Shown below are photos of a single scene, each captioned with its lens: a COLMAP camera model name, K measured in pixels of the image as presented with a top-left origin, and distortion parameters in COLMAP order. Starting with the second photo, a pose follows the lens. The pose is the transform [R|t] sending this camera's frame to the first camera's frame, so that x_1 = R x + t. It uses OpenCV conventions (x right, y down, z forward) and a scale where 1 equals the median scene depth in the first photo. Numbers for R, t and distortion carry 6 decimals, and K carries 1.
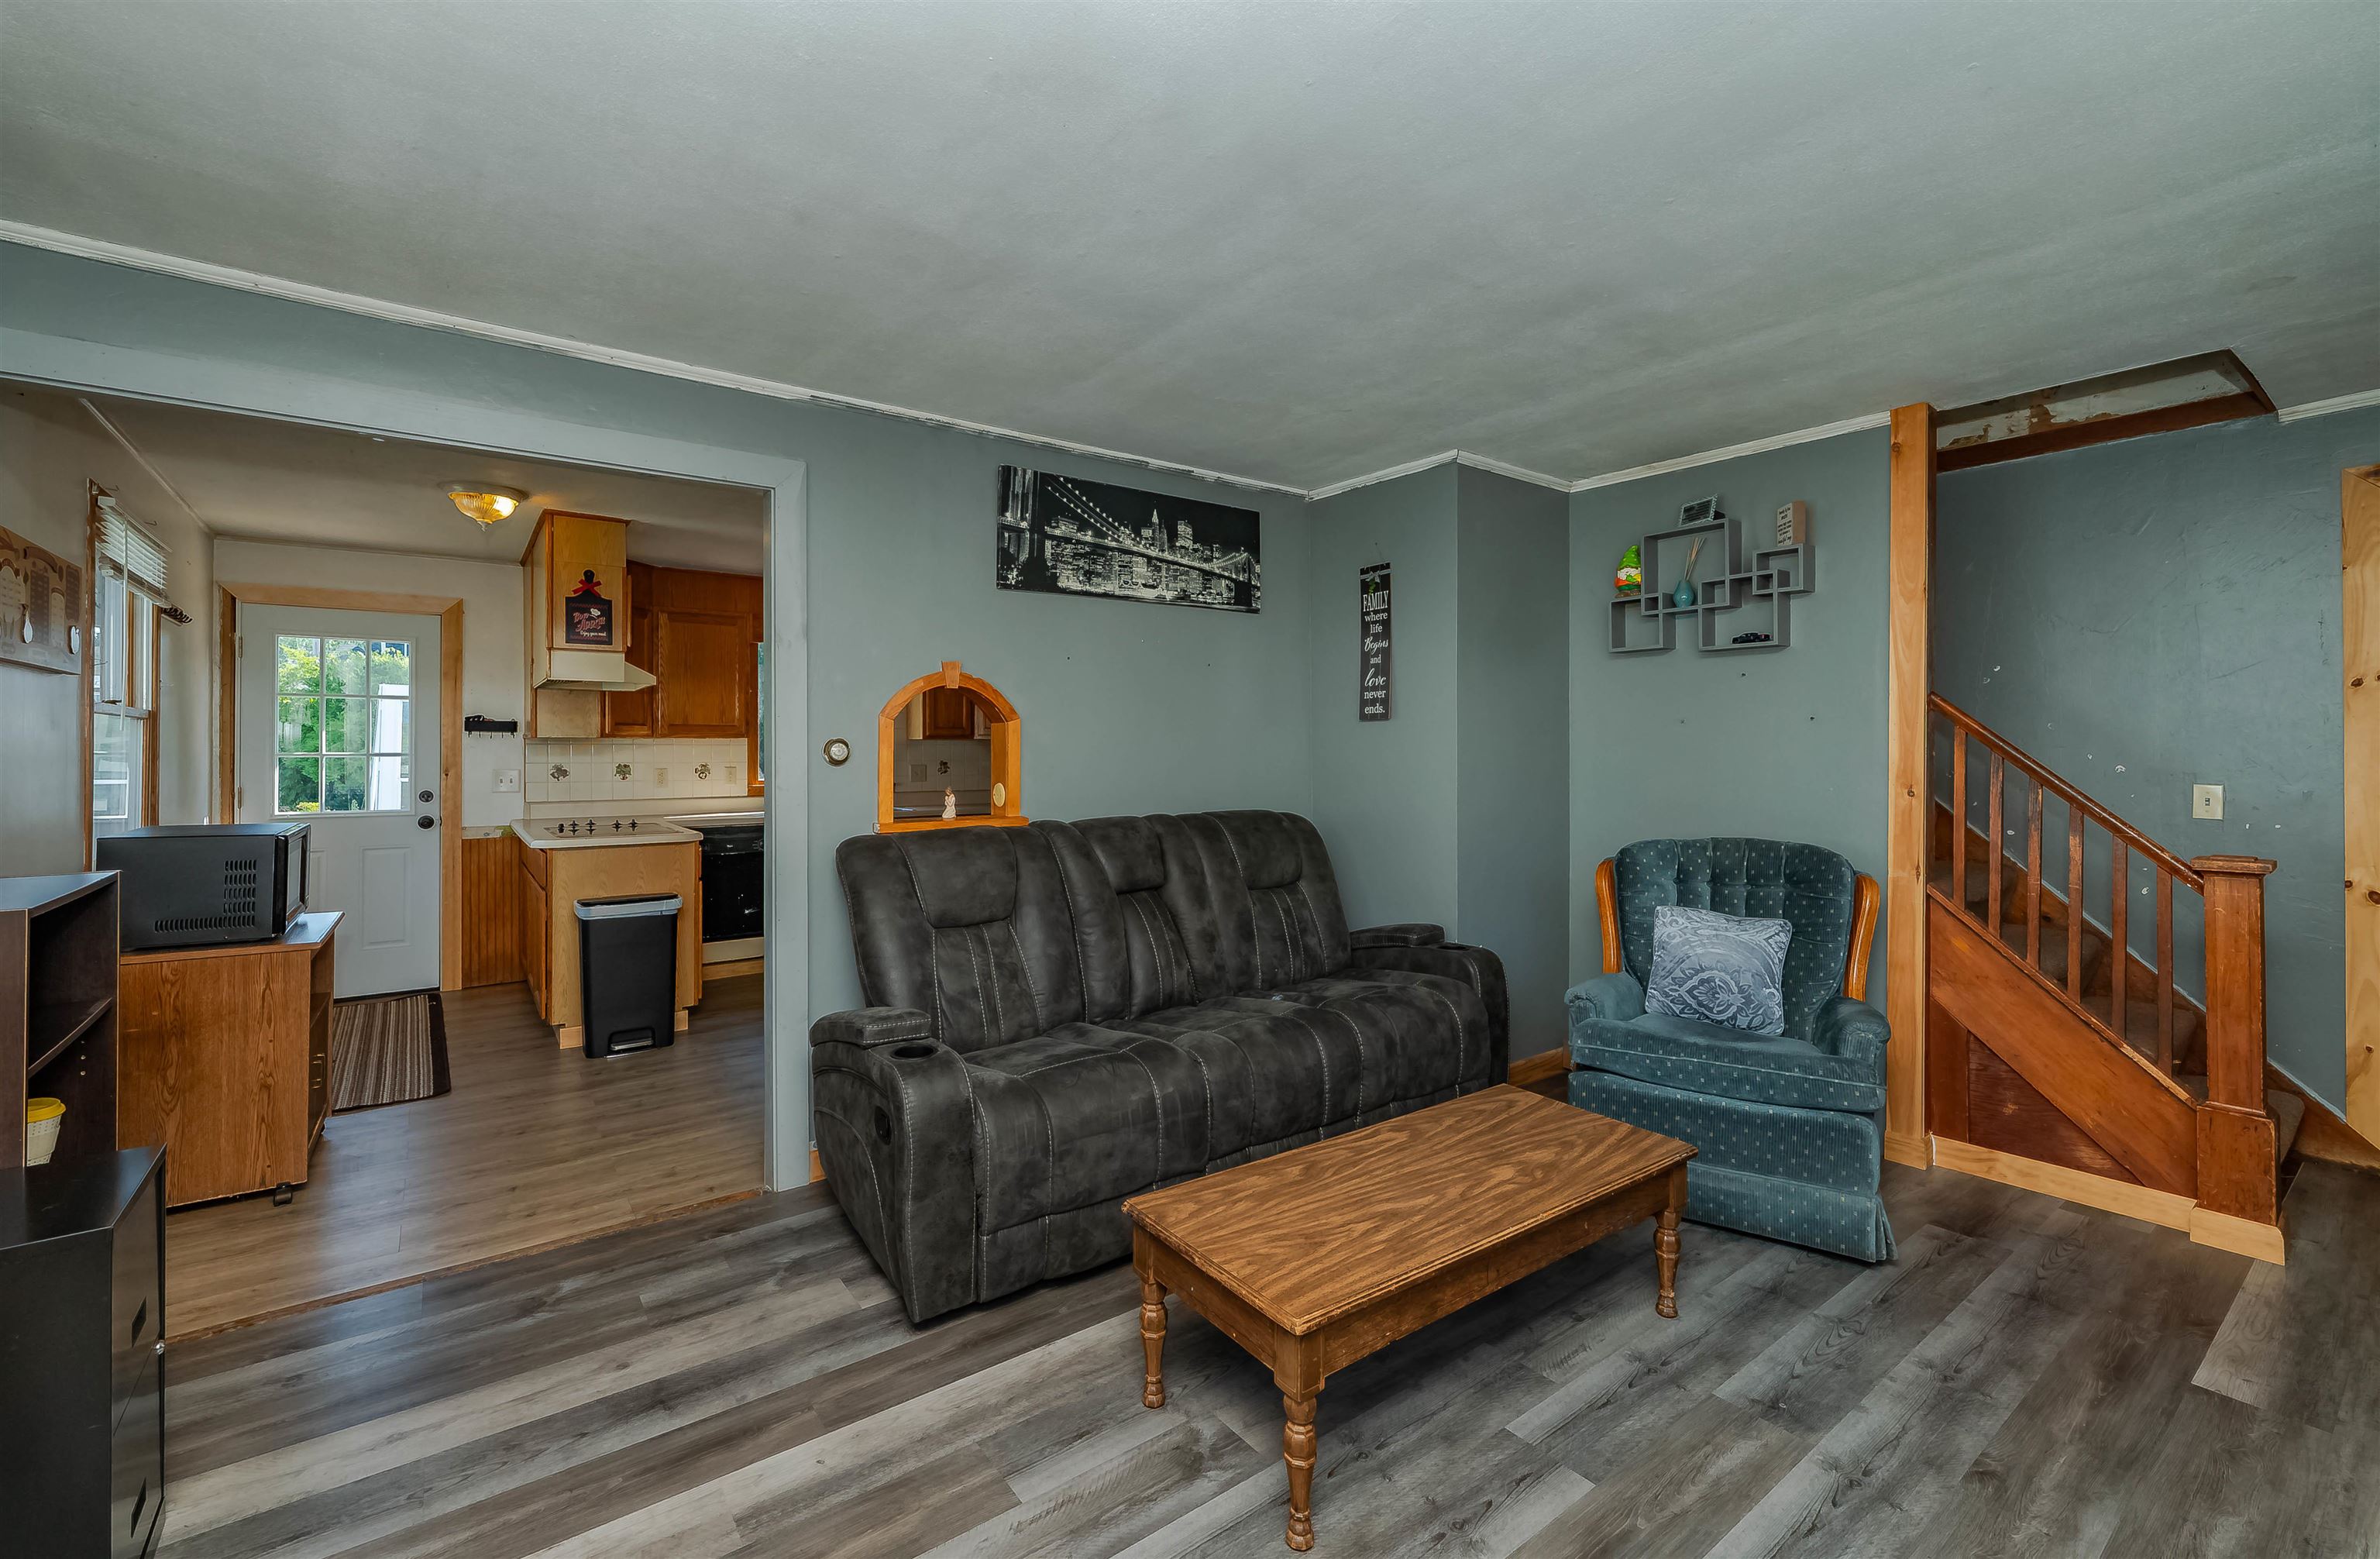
lens RADIAL K [[1075.2, 0, 1150.6], [0, 1075.2, 743.7], [0, 0, 1]] dist [0.001385, 0.000579]
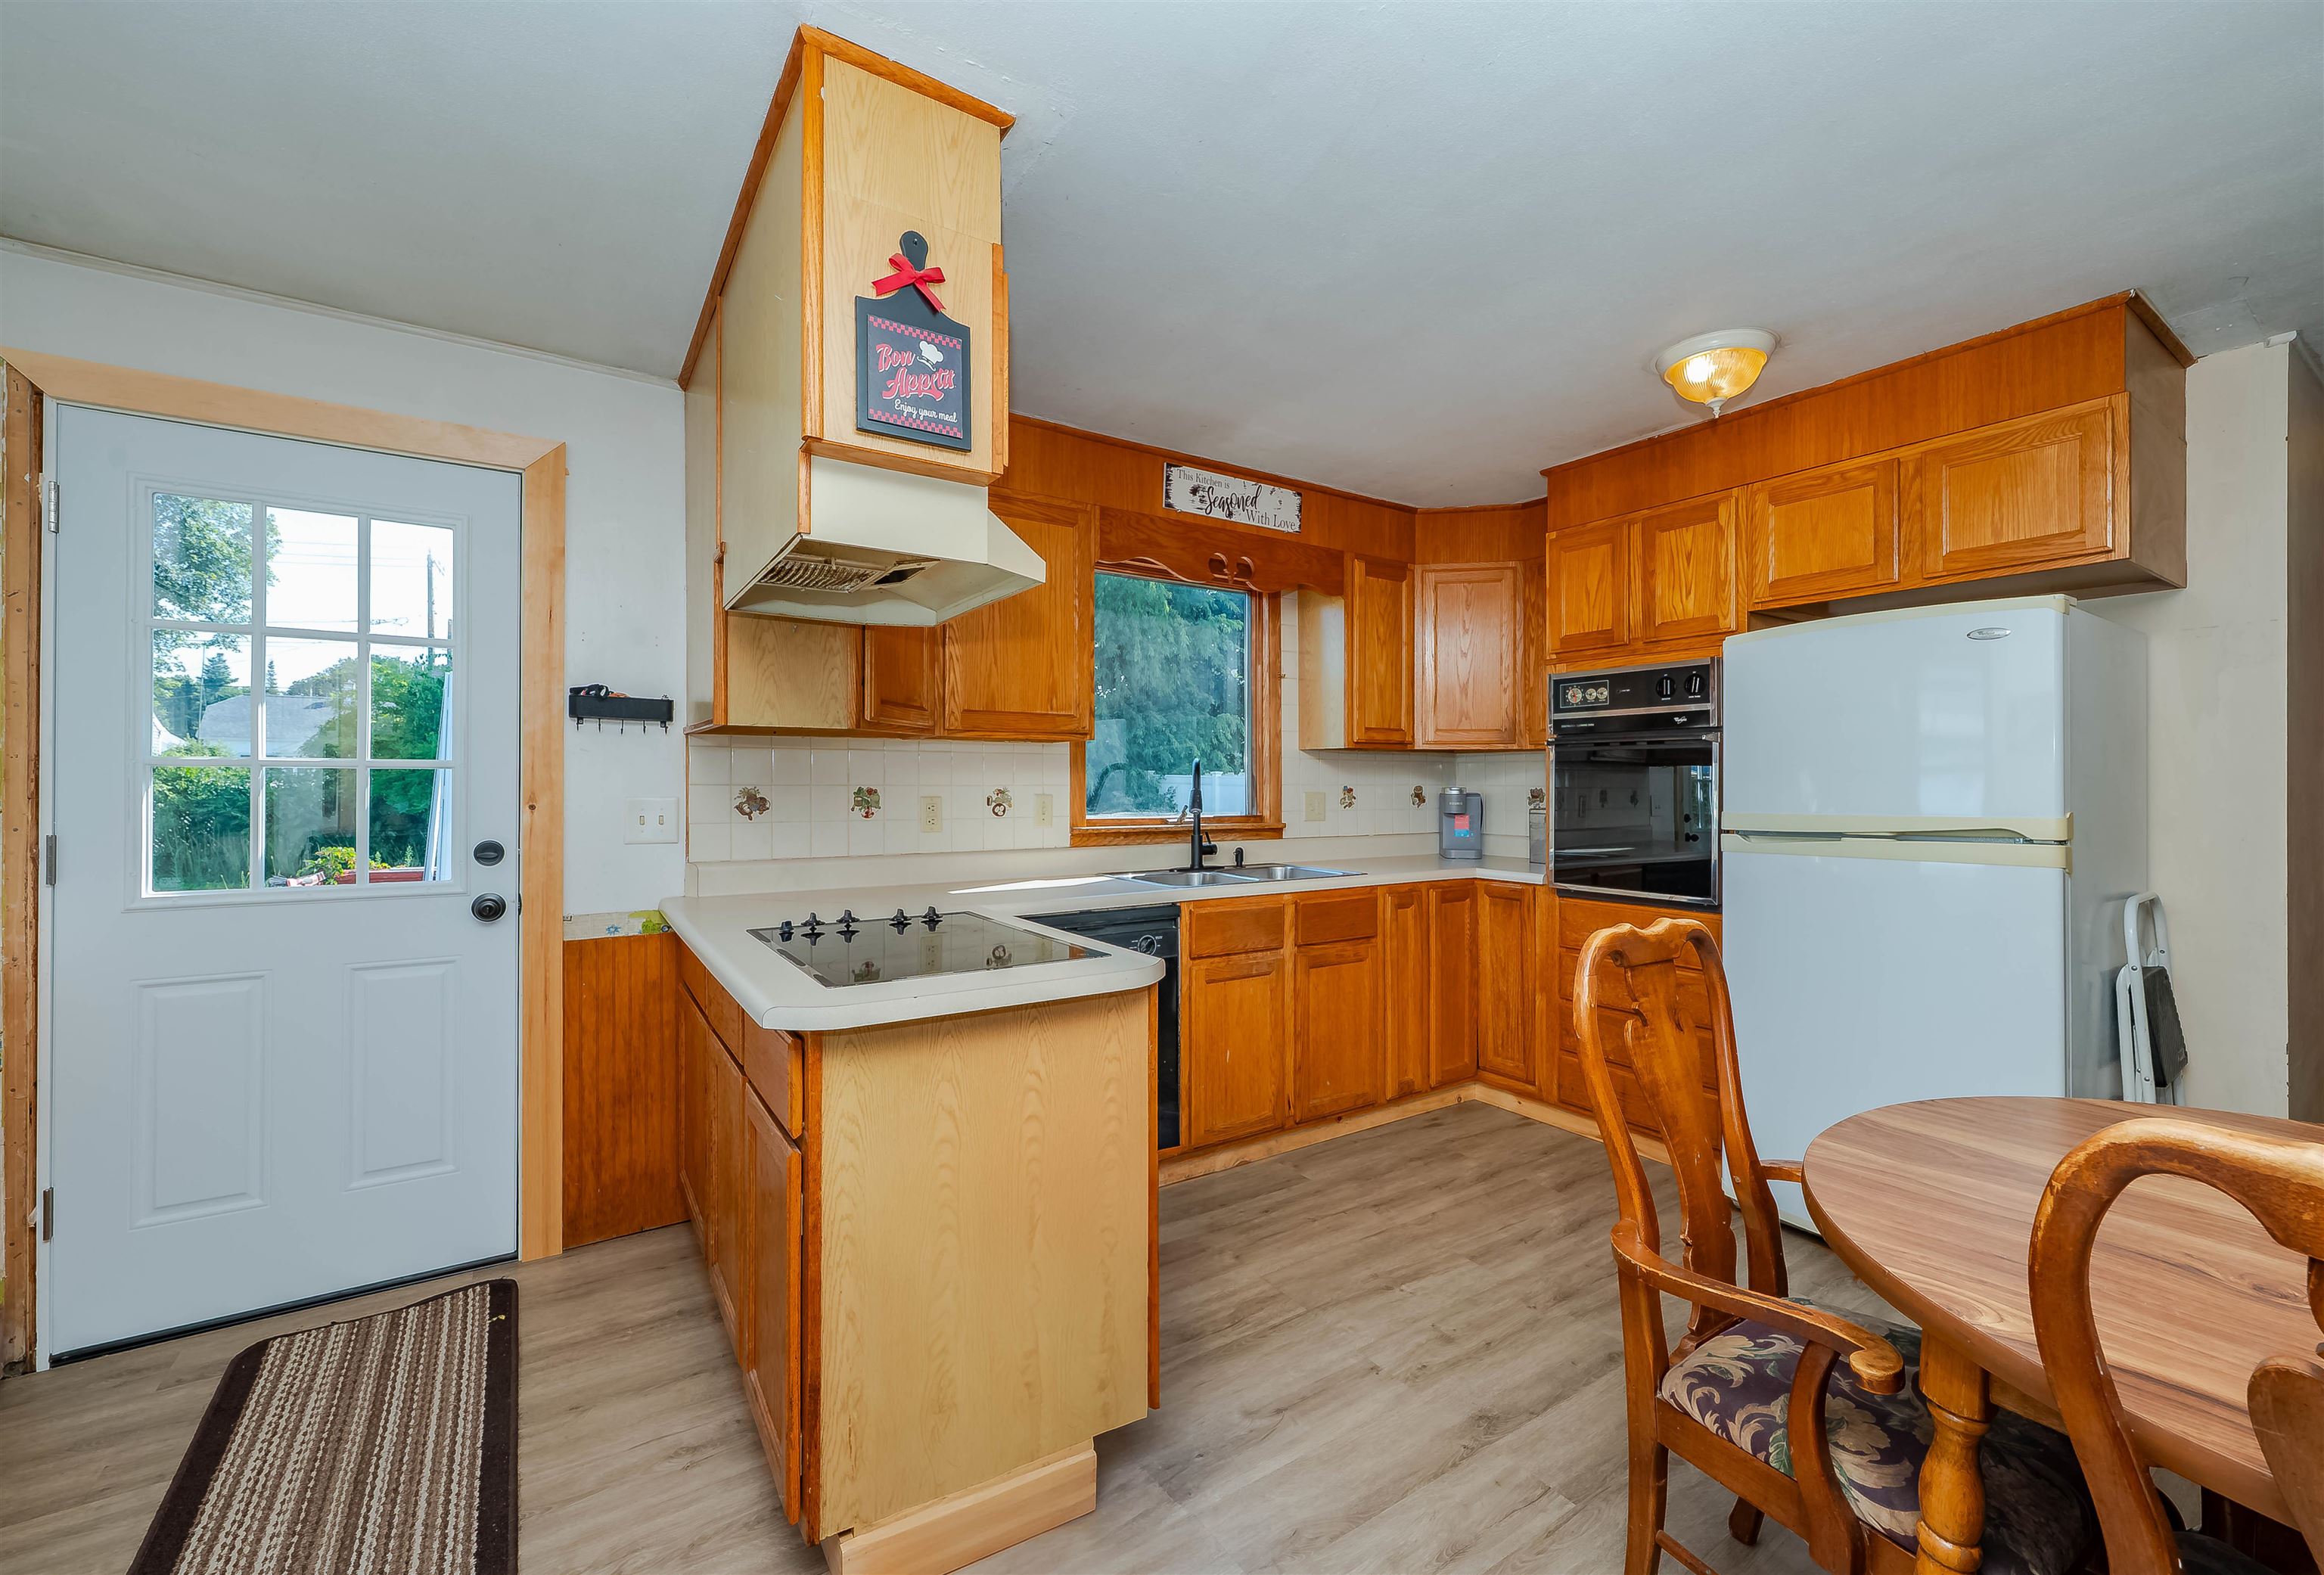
lens RADIAL K [[970.3, 0, 1158.5], [0, 970.3, 784.5], [0, 0, 1]] dist [-0.001699, 0.000084]
pose [[0.999742, 0.003515, -0.022436, -0.361873], [-0.003449, 0.999990, 0.002975, 0.016281], [0.022446, -0.002897, 0.999744, 0.568583]]
